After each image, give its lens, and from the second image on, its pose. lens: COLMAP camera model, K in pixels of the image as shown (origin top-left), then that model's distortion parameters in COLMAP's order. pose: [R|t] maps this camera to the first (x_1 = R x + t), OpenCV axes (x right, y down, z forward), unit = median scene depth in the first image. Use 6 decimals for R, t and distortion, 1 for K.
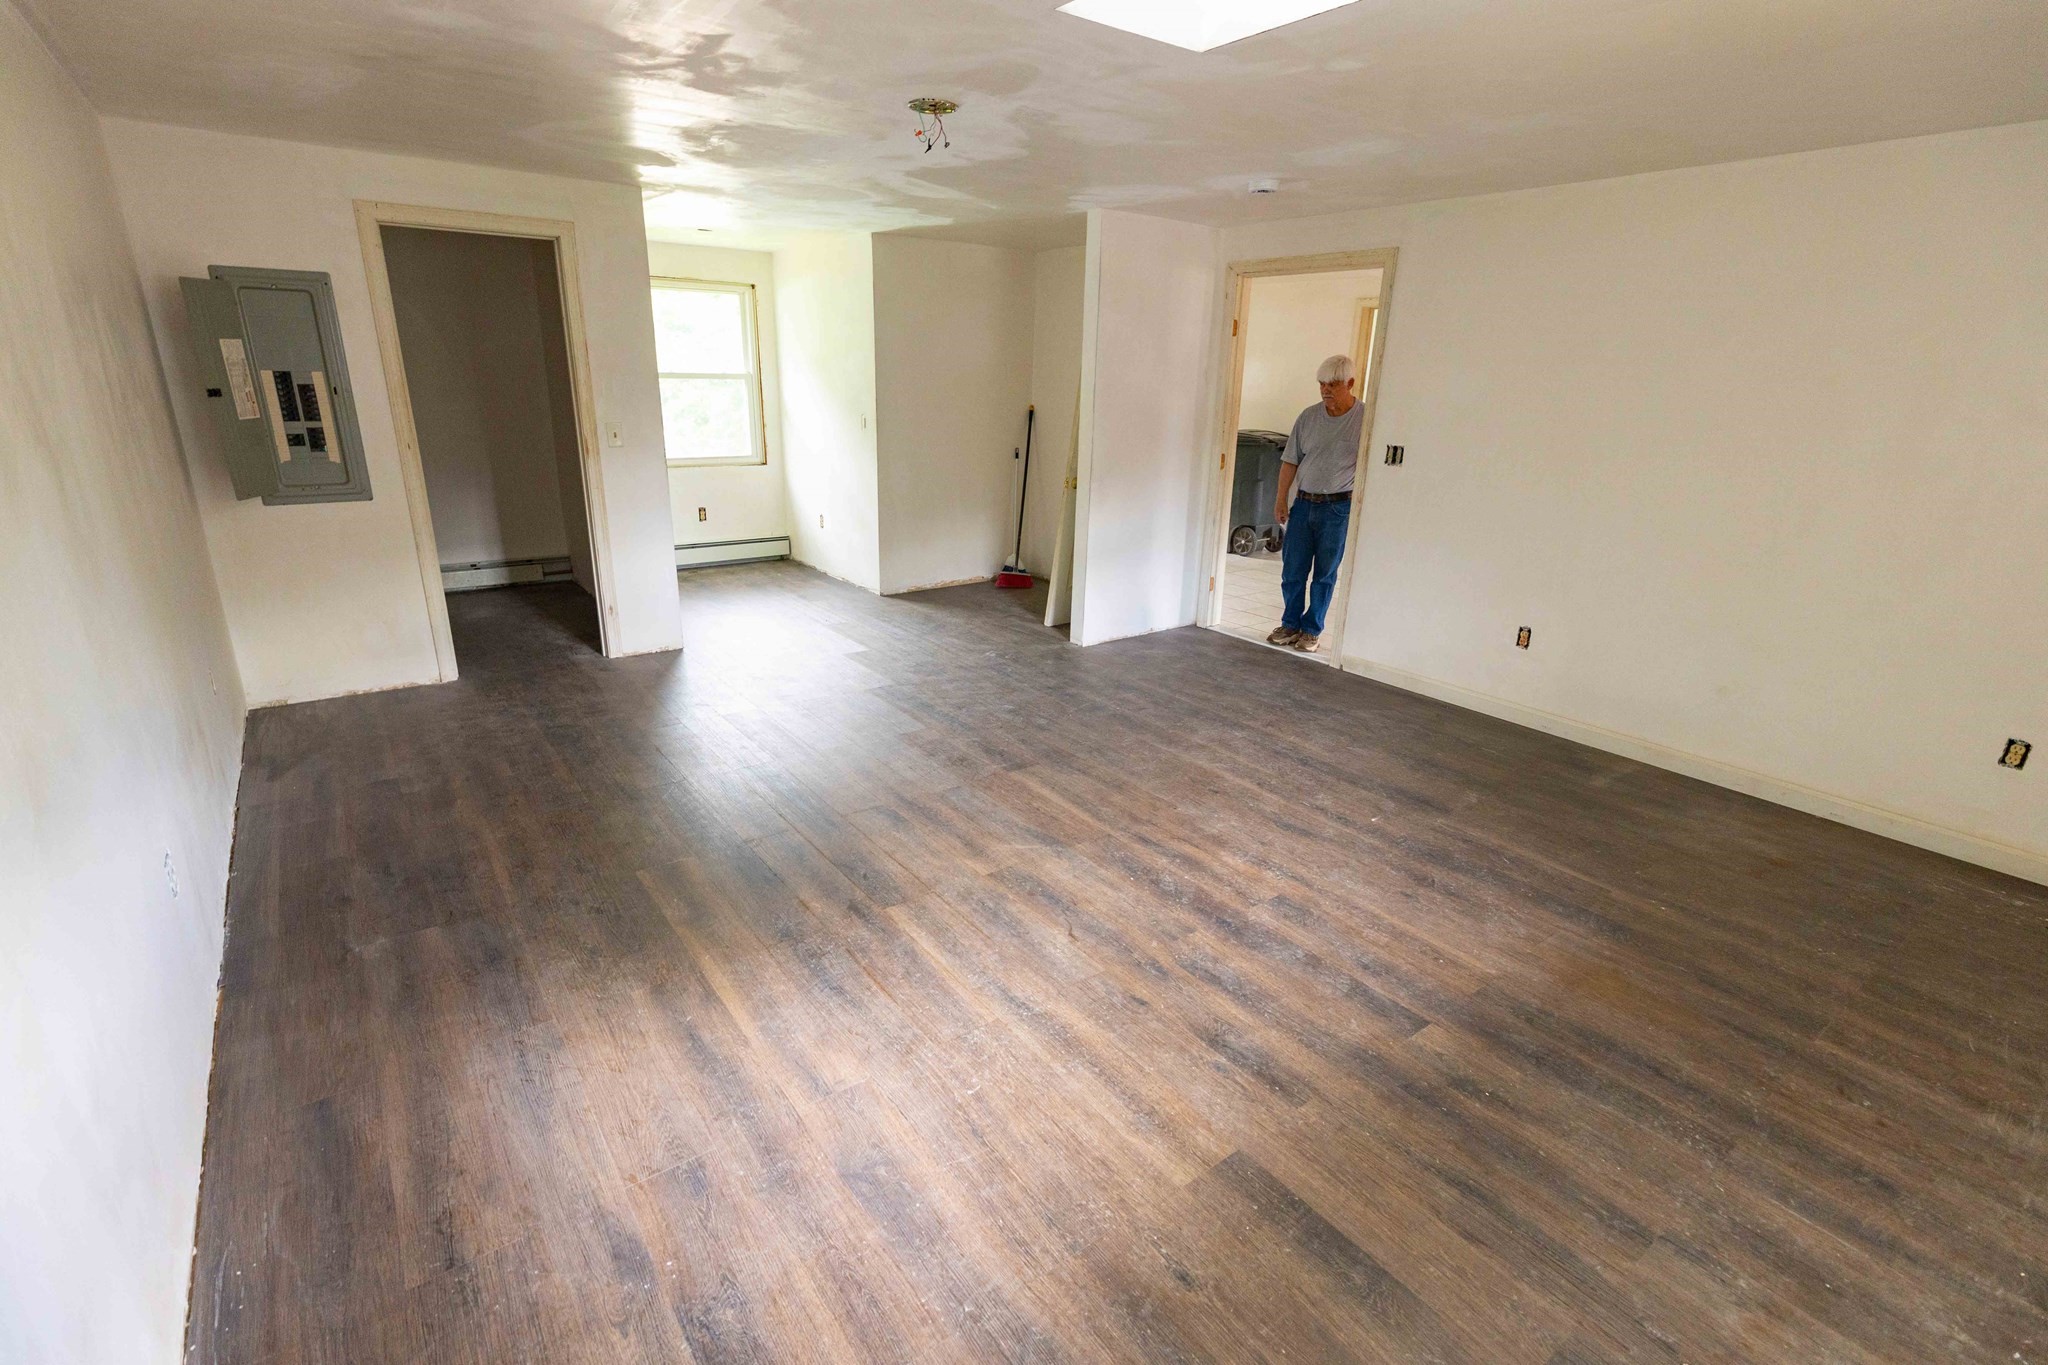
lens RADIAL K [[938.4, 0, 1020.2], [0, 938.4, 685.2], [0, 0, 1]] dist [-0.004713, 0.003721]
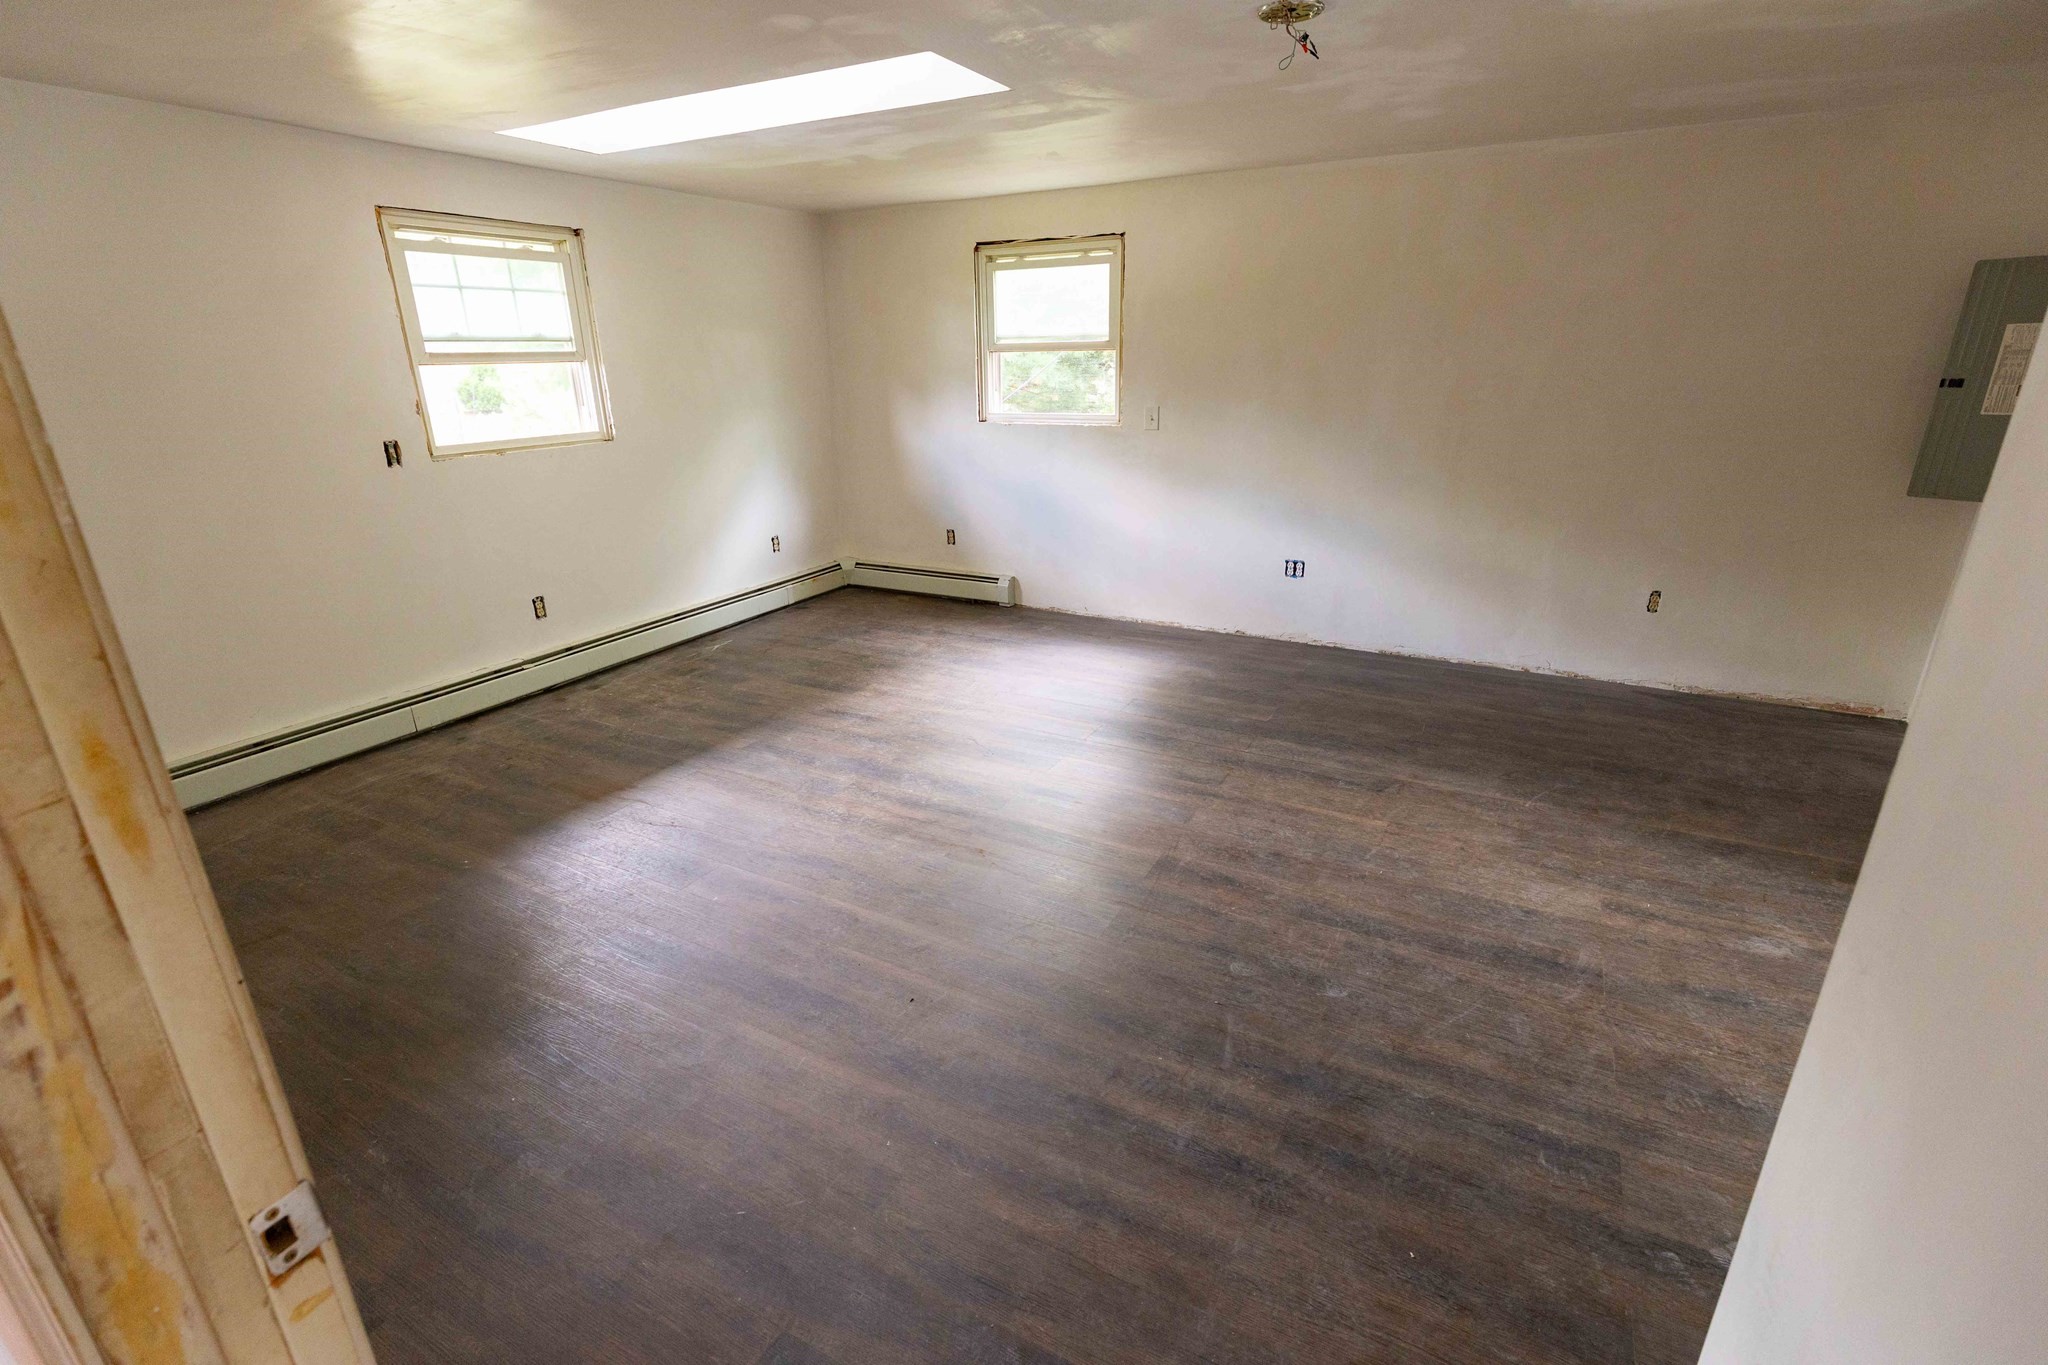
lens RADIAL K [[938.4, 0, 1020.2], [0, 938.4, 685.2], [0, 0, 1]] dist [-0.004713, 0.003721]
pose [[-0.907507, 0.127757, -0.400137, 0.591764], [-0.143173, 0.801490, 0.580617, -0.694774], [0.394884, 0.584203, -0.709066, 2.123425]]
